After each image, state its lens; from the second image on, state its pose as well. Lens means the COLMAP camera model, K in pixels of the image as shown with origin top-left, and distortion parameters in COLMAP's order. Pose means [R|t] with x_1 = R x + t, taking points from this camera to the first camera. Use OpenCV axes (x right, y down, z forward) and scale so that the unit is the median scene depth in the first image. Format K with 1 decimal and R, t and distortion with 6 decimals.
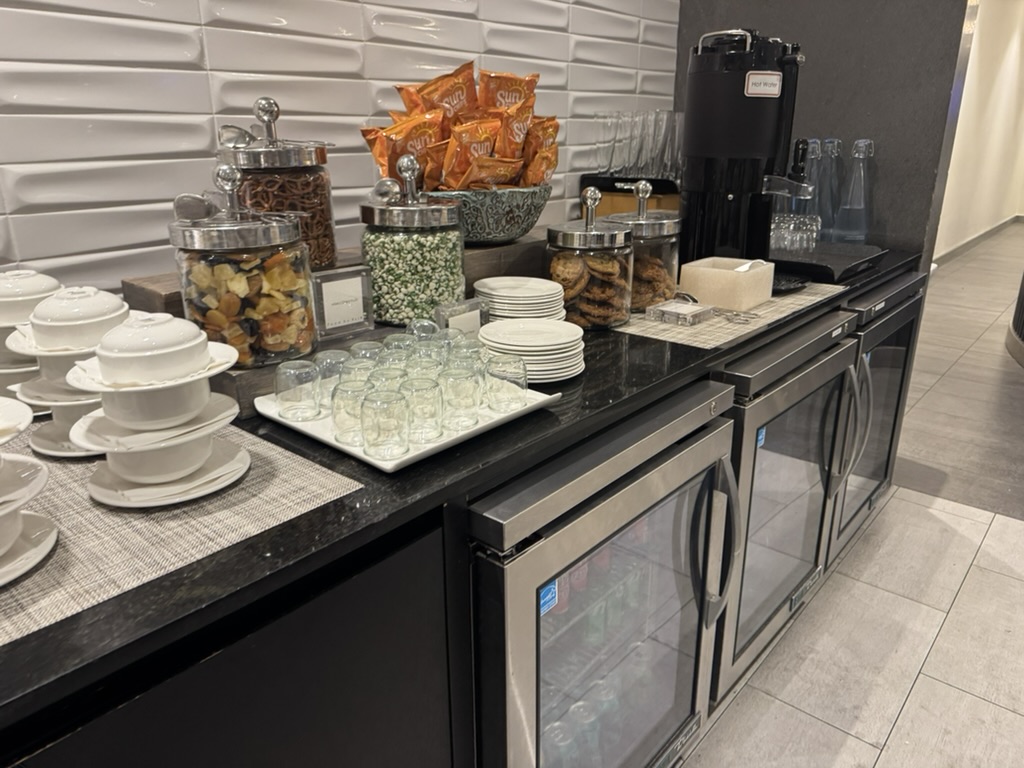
lens RADIAL K [[731.0, 0, 513.9], [0, 731.0, 386.7], [0, 0, 1]] dist [0.019757, -0.024448]
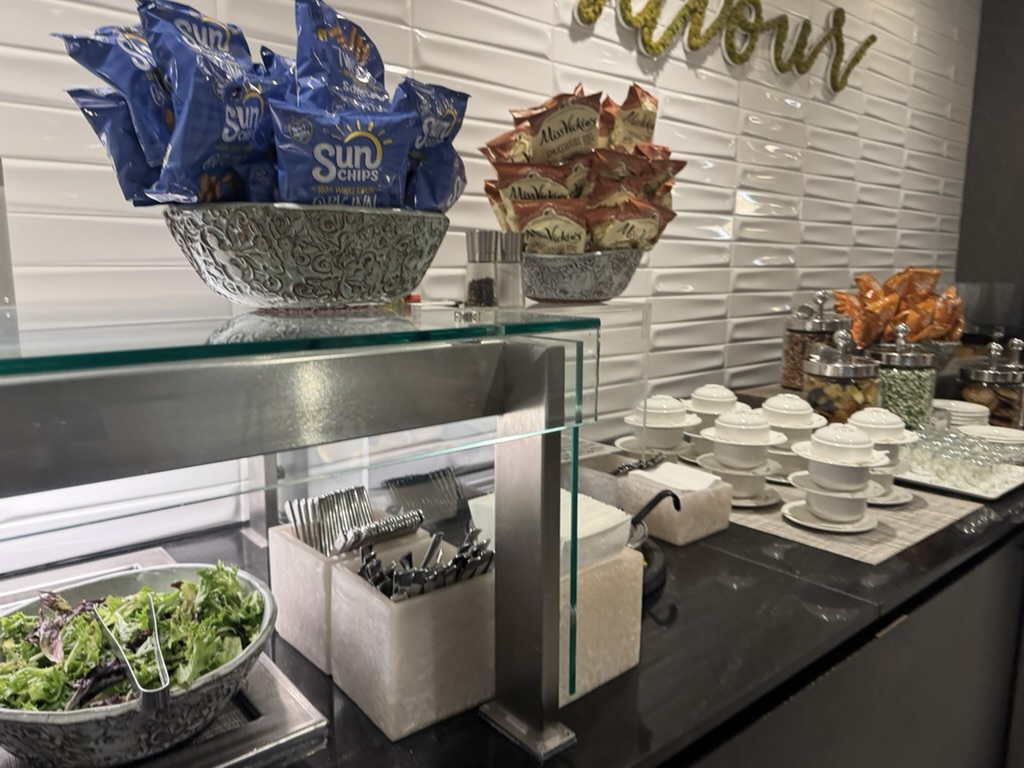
lens RADIAL K [[731.0, 0, 511.8], [0, 731.0, 388.0], [0, 0, 1]] dist [0.019757, -0.024448]
pose [[0.987274, 0.029158, -0.156332, -0.753352], [-0.056532, 0.983186, -0.173638, 0.162077], [0.148640, 0.180266, 0.972322, -0.703469]]
